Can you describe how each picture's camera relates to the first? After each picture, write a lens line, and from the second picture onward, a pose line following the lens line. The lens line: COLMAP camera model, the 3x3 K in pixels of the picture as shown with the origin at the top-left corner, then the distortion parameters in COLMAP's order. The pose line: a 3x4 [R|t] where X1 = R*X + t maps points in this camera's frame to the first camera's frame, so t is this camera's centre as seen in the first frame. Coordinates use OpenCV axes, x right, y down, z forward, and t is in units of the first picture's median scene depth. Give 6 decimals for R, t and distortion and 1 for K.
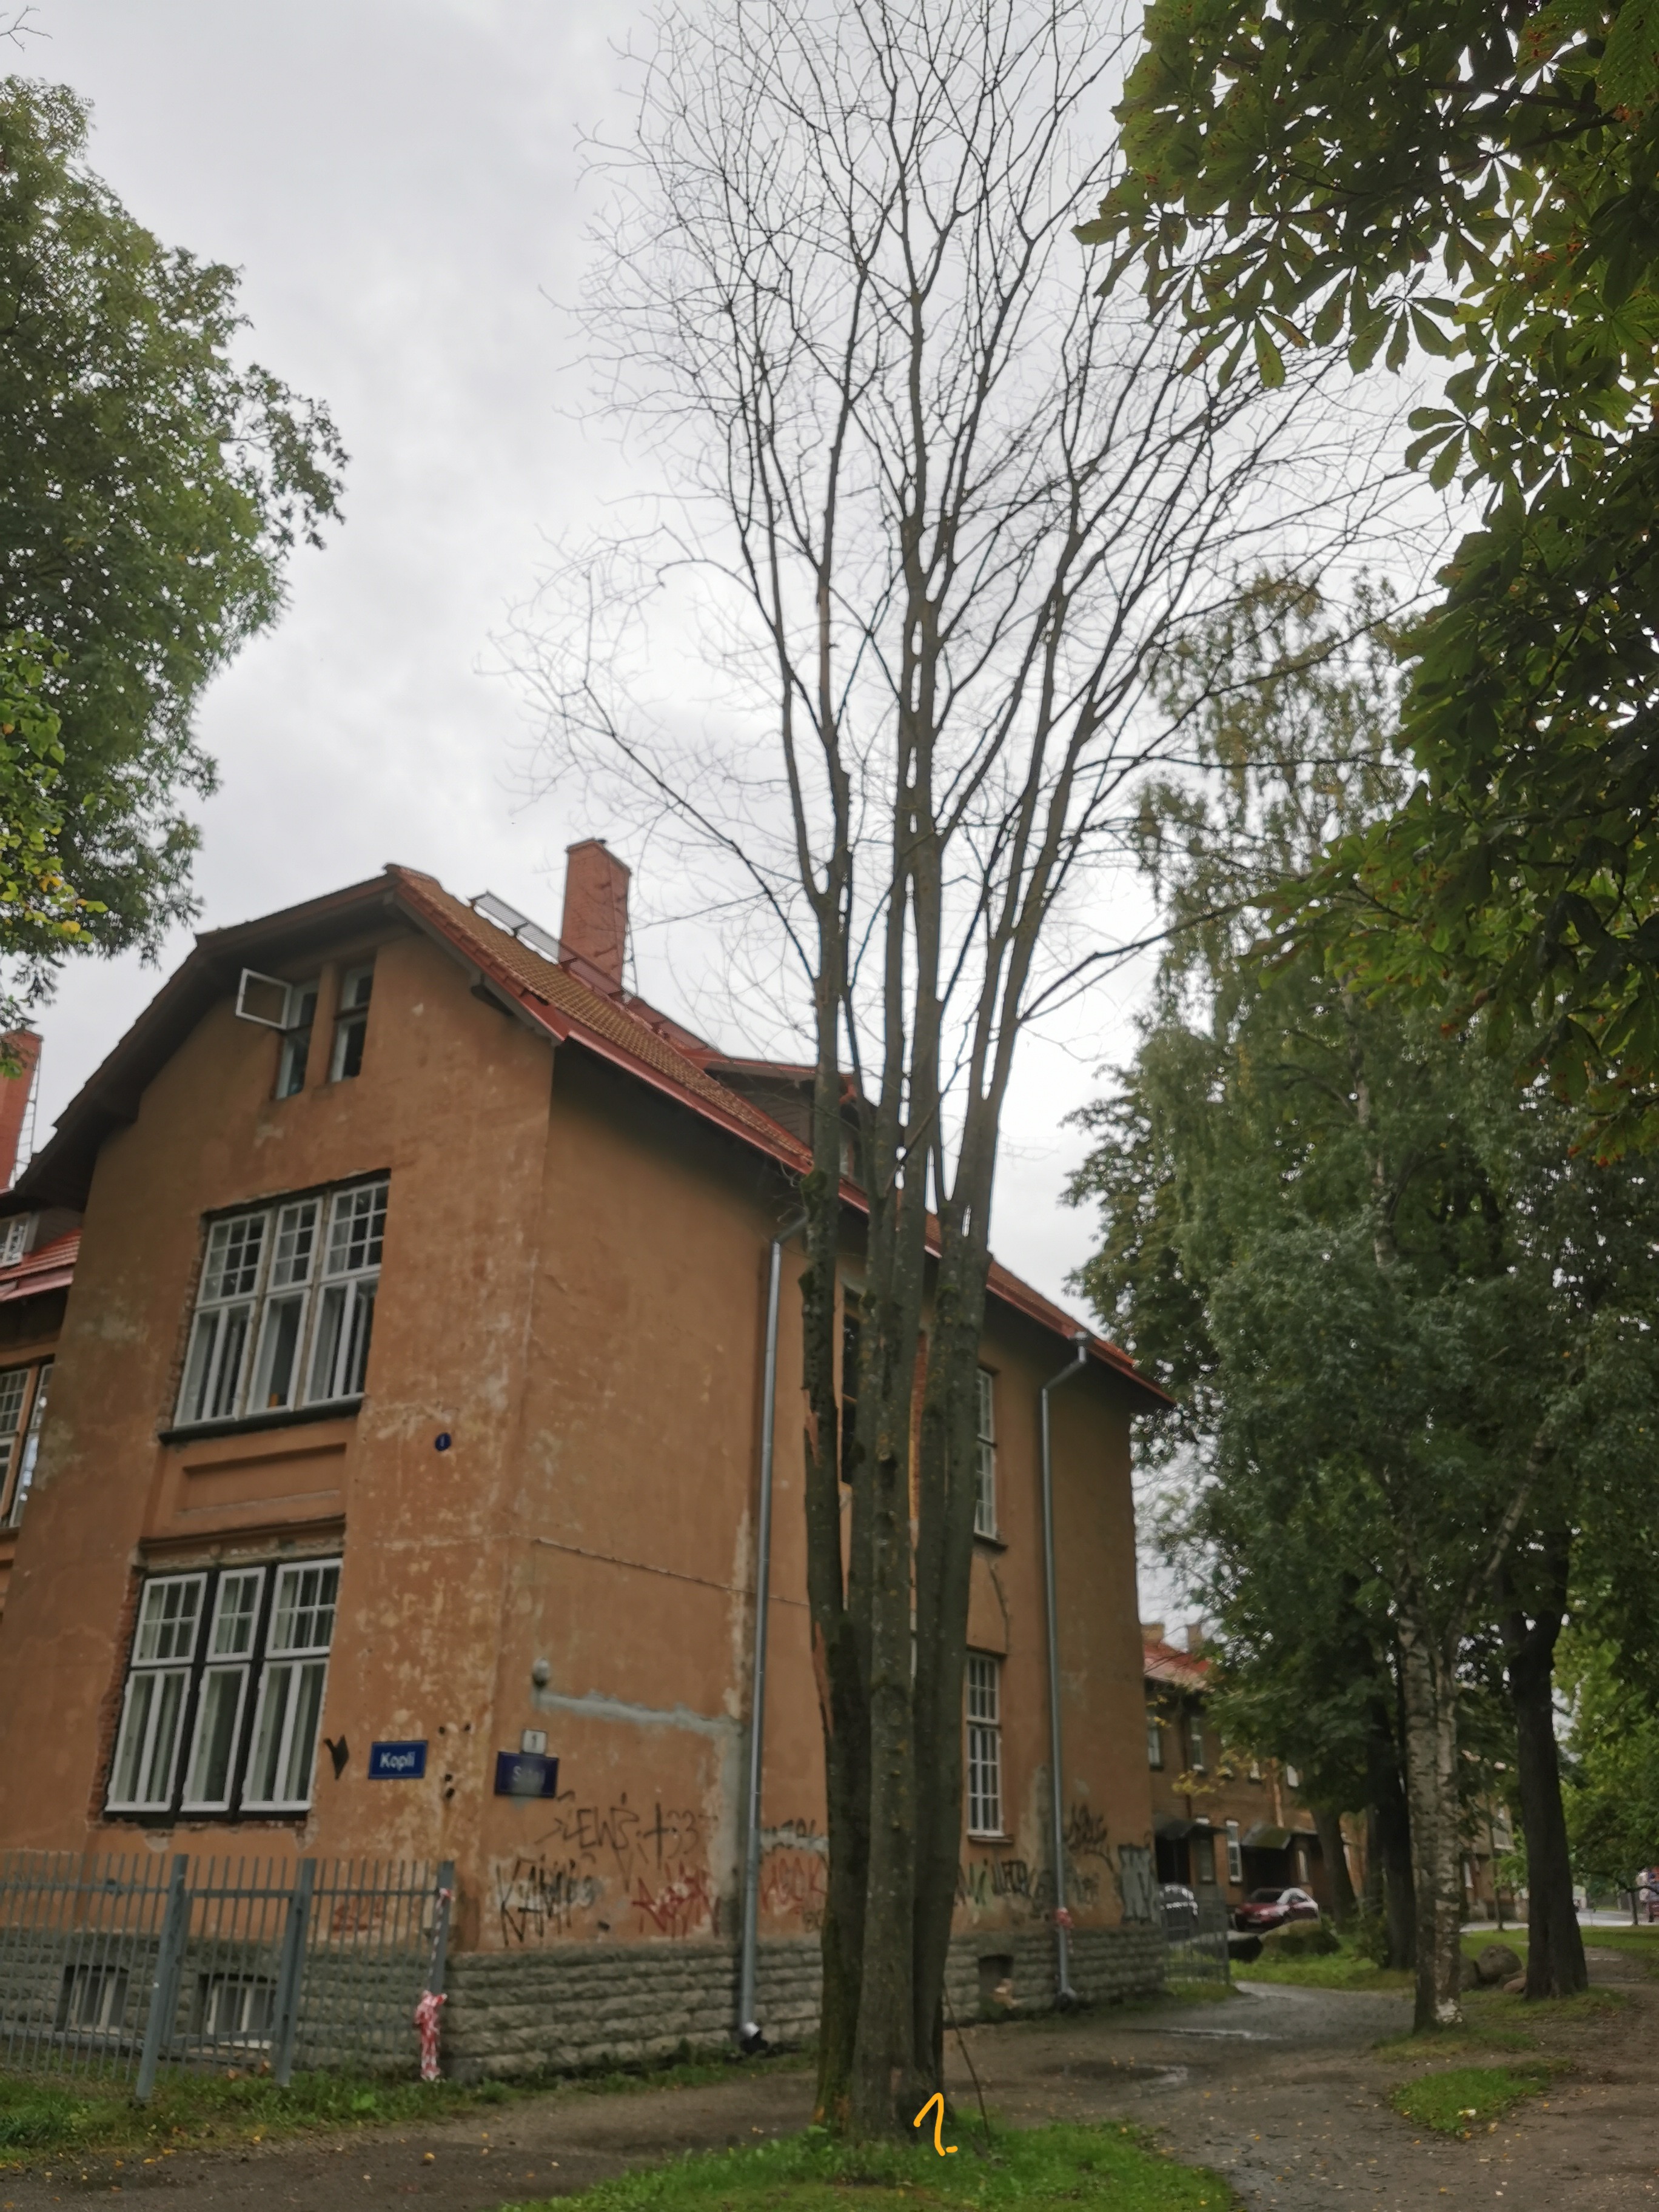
lens RADIAL K [[1694.0, 0, 829.5], [0, 1694.0, 1106.0], [0, 0, 1]] dist [0.067186, -0.097210]
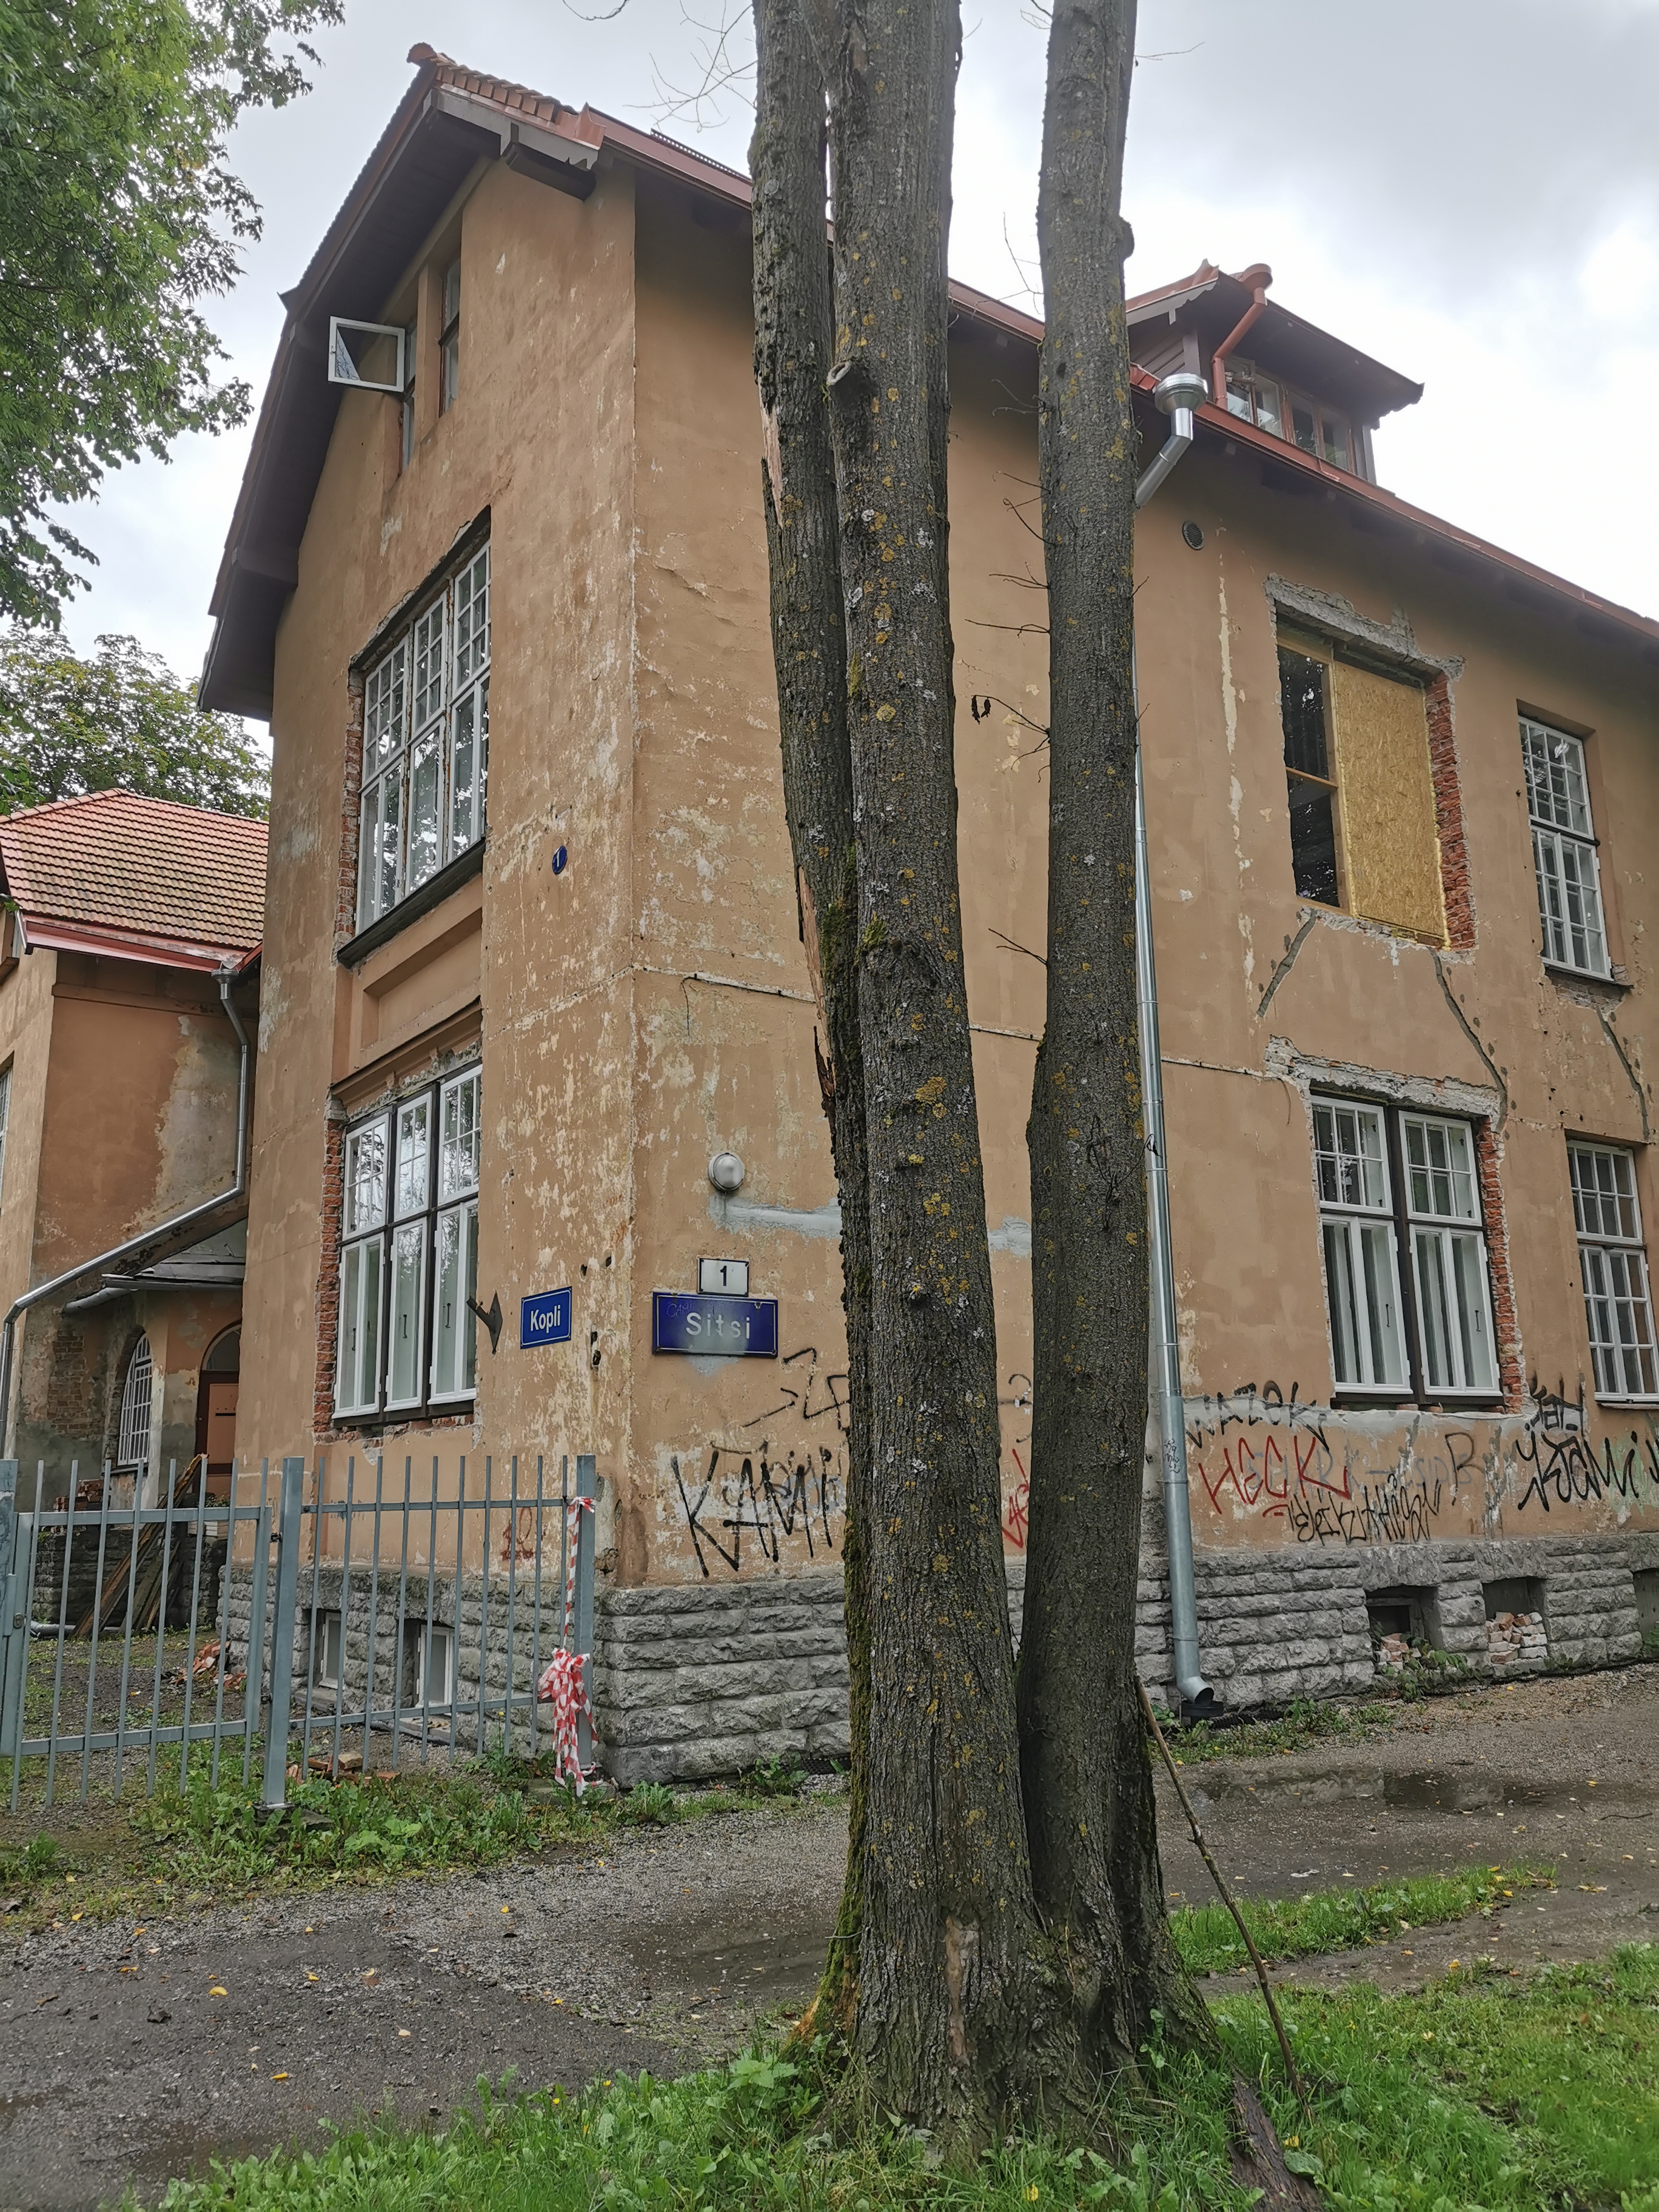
lens RADIAL K [[1694.0, 0, 829.5], [0, 1694.0, 1106.0], [0, 0, 1]] dist [0.067186, -0.097210]
pose [[0.915406, -0.120739, -0.383998, 0.108409], [0.195435, 0.967285, 0.161753, 0.213163], [0.351906, -0.223117, 0.909055, 0.449293]]
